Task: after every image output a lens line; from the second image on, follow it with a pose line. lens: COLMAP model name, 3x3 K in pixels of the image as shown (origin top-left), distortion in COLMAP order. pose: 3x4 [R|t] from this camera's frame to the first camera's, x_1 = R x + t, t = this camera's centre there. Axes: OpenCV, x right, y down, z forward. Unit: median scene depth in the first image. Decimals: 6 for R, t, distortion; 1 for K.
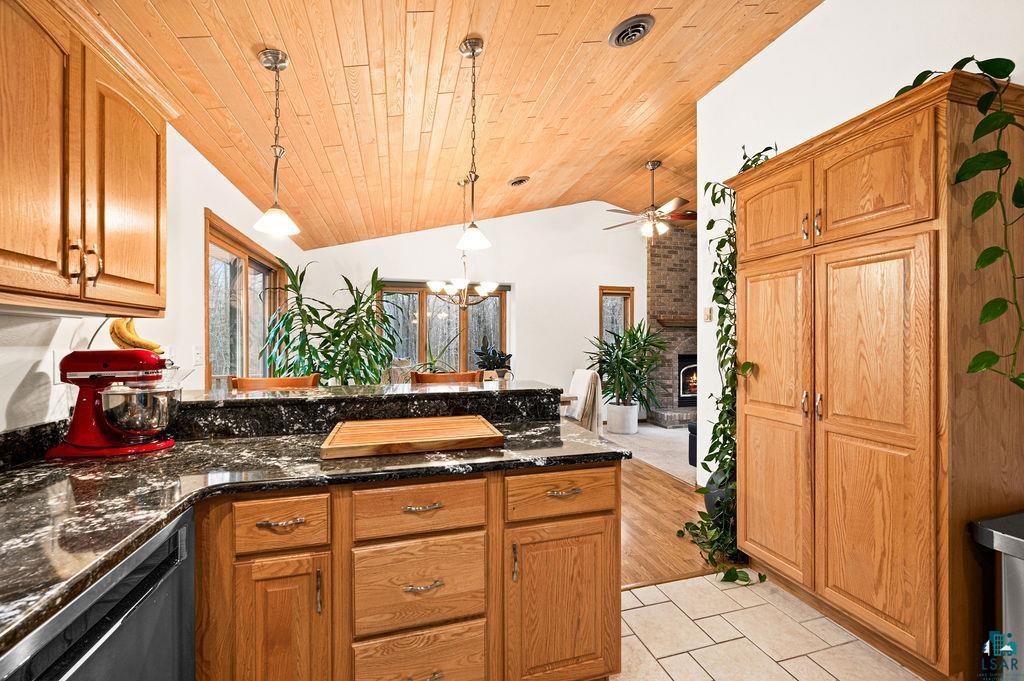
lens RADIAL K [[407.0, 0, 509.8], [0, 407.0, 340.5], [0, 0, 1]] dist [-0.001531, -0.000397]
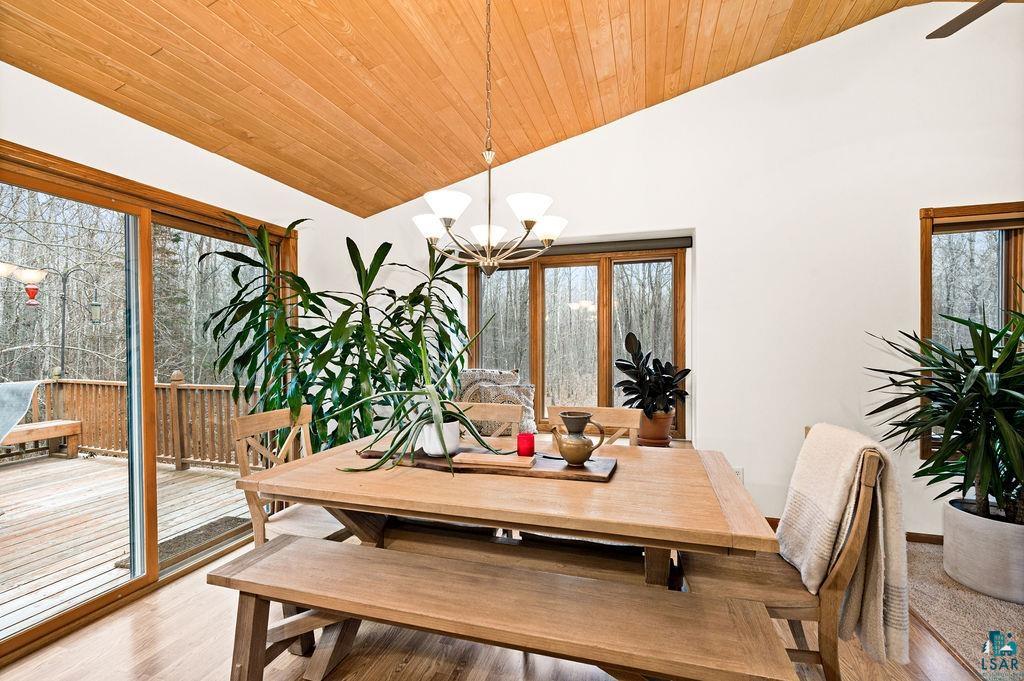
lens RADIAL K [[437.3, 0, 520.9], [0, 437.3, 344.1], [0, 0, 1]] dist [-0.000374, -0.000034]
pose [[0.848312, -0.000559, -0.529496, 0.116704], [0.004708, 0.999968, 0.006487, -0.001839], [0.529475, -0.007996, 0.848288, 0.430361]]
